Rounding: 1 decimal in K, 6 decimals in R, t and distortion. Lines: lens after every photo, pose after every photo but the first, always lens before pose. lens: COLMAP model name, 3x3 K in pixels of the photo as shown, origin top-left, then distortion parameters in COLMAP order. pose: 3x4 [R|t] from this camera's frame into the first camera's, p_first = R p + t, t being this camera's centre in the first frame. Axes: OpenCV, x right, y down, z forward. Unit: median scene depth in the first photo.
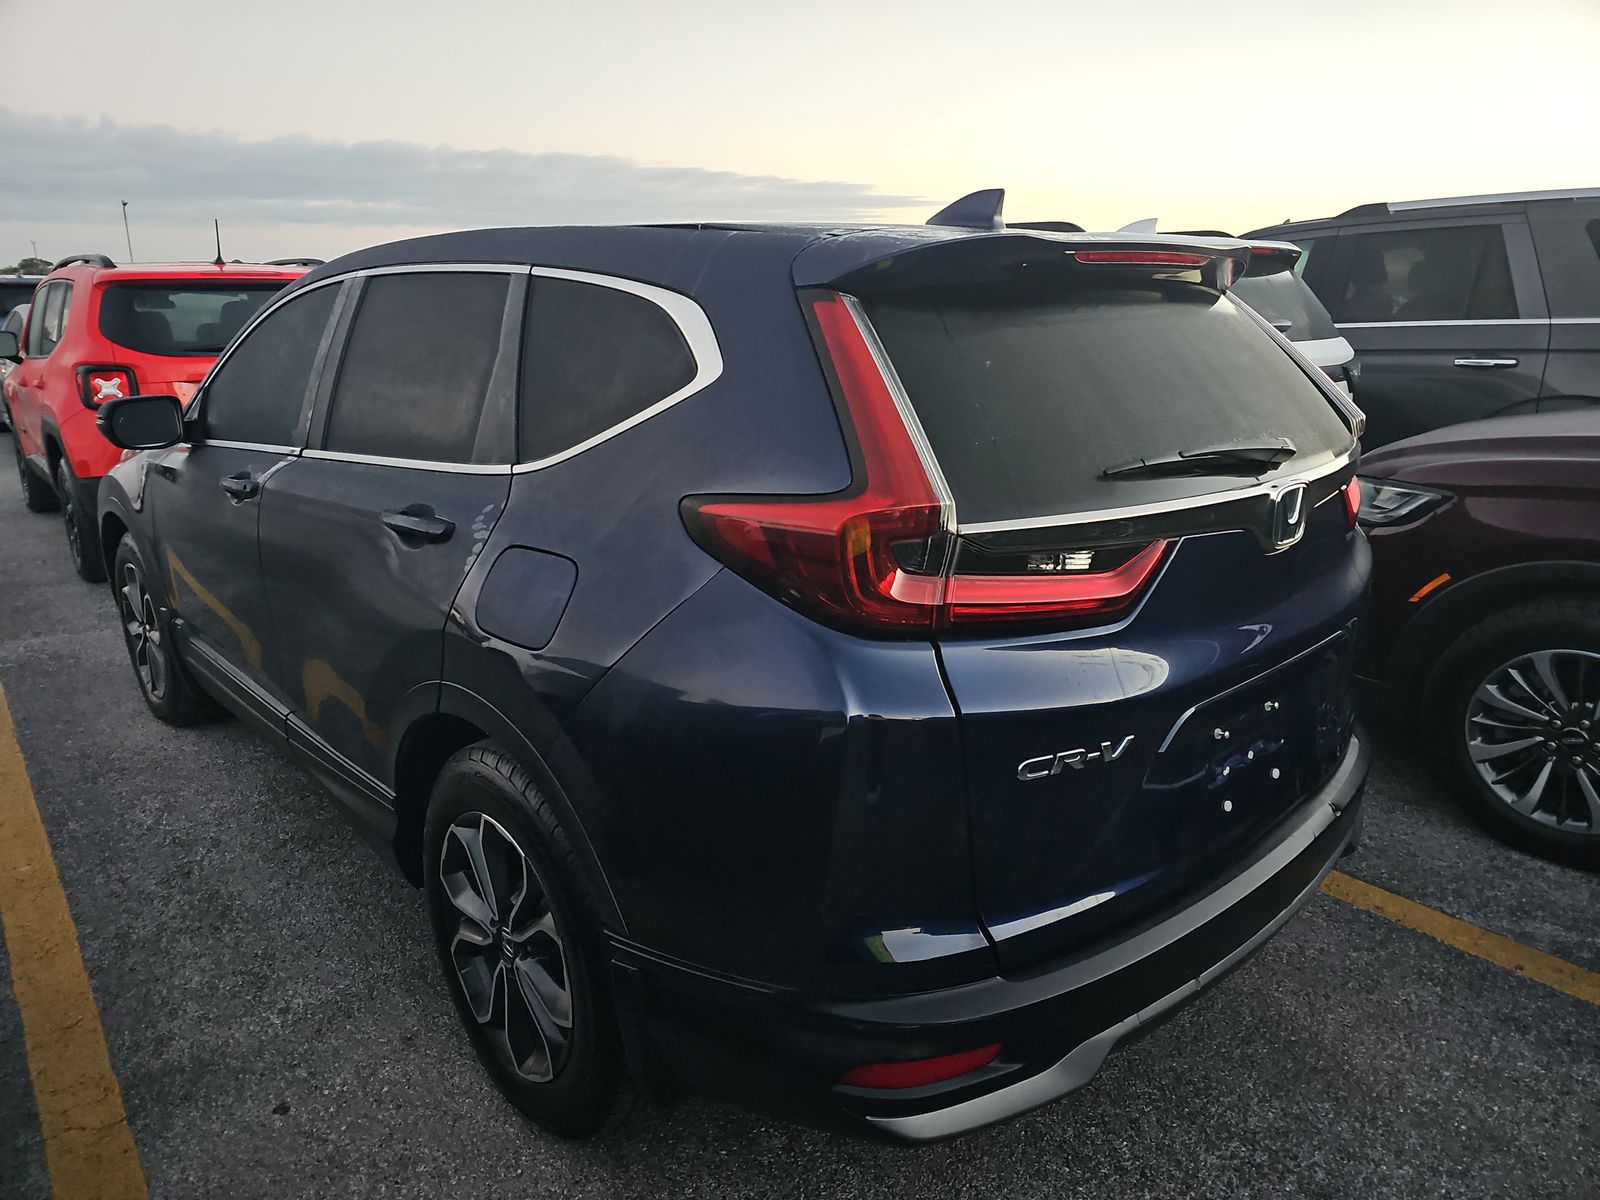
lens RADIAL K [[1064.1, 0, 796.8], [0, 1064.1, 596.3], [0, 0, 1]] dist [0.053296, -0.049559]
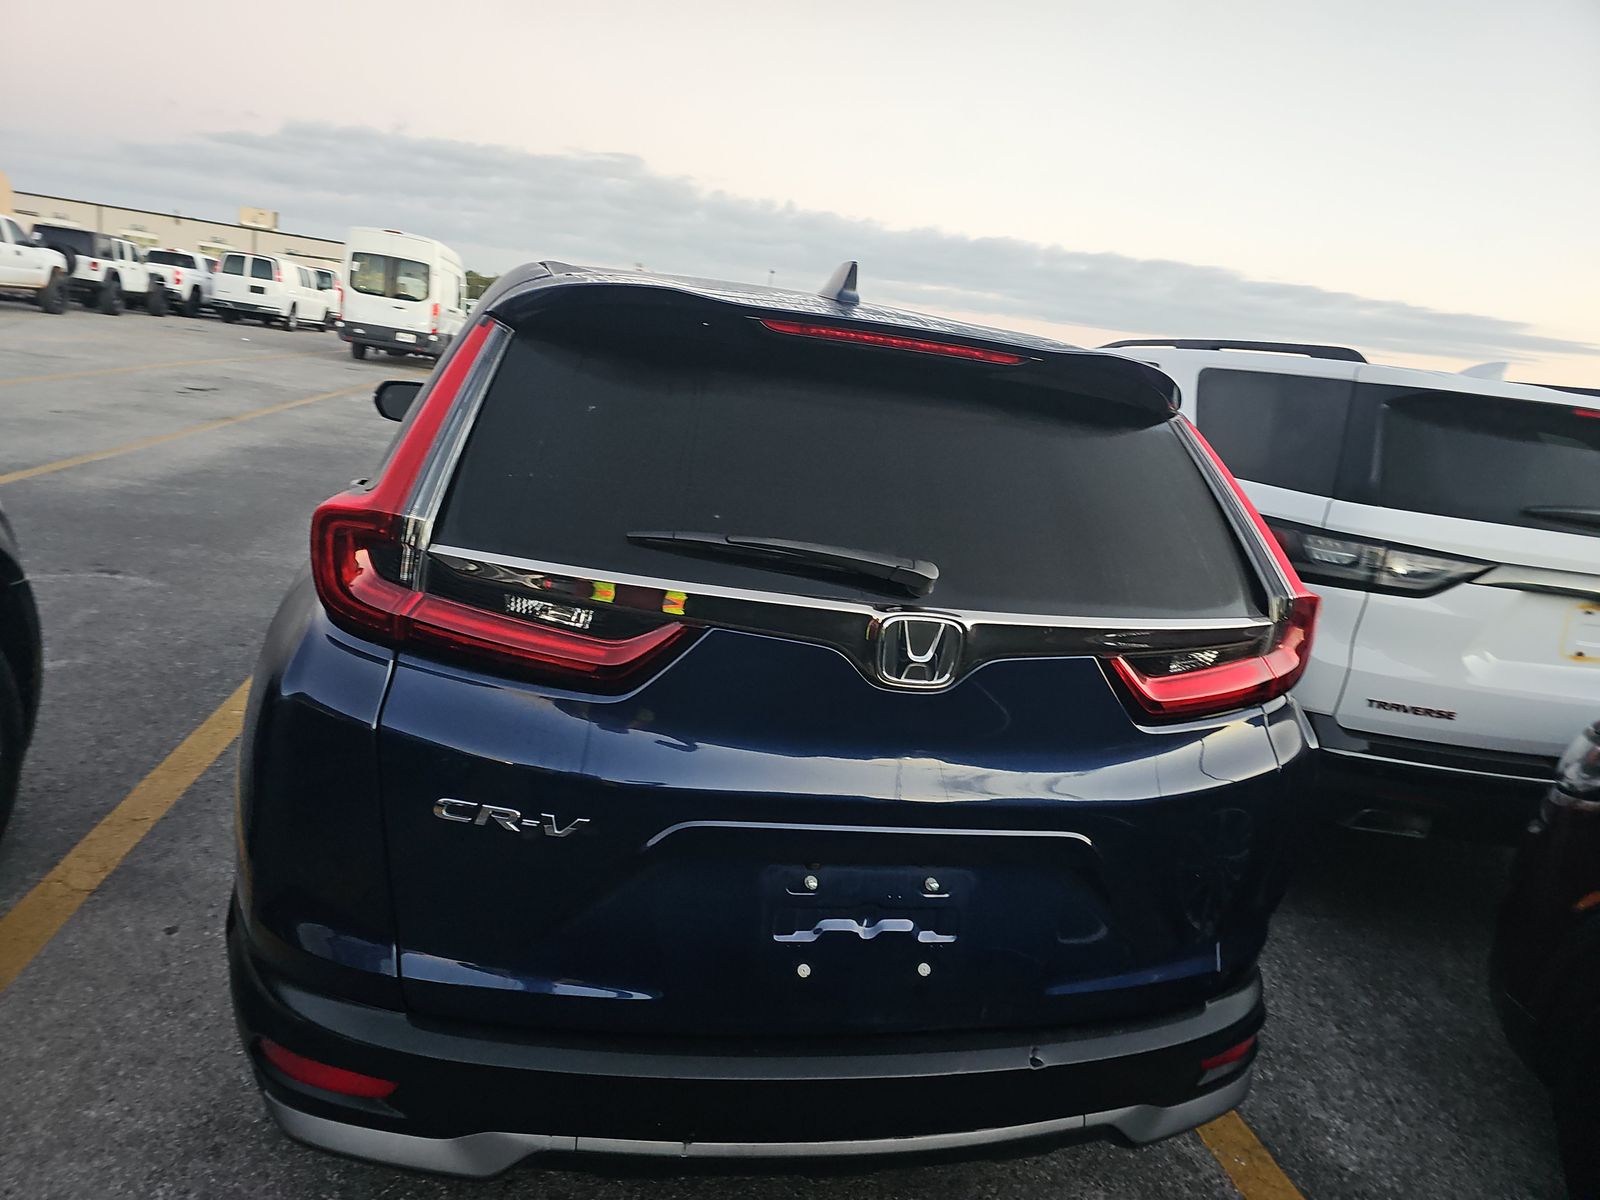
lens RADIAL K [[1064.1, 0, 796.8], [0, 1064.1, 596.3], [0, 0, 1]] dist [0.053296, -0.049559]
pose [[0.853502, 0.230394, -0.467390, 0.323982], [-0.269066, 0.962978, -0.016655, -0.033060], [0.446249, 0.139973, 0.883895, 0.093141]]
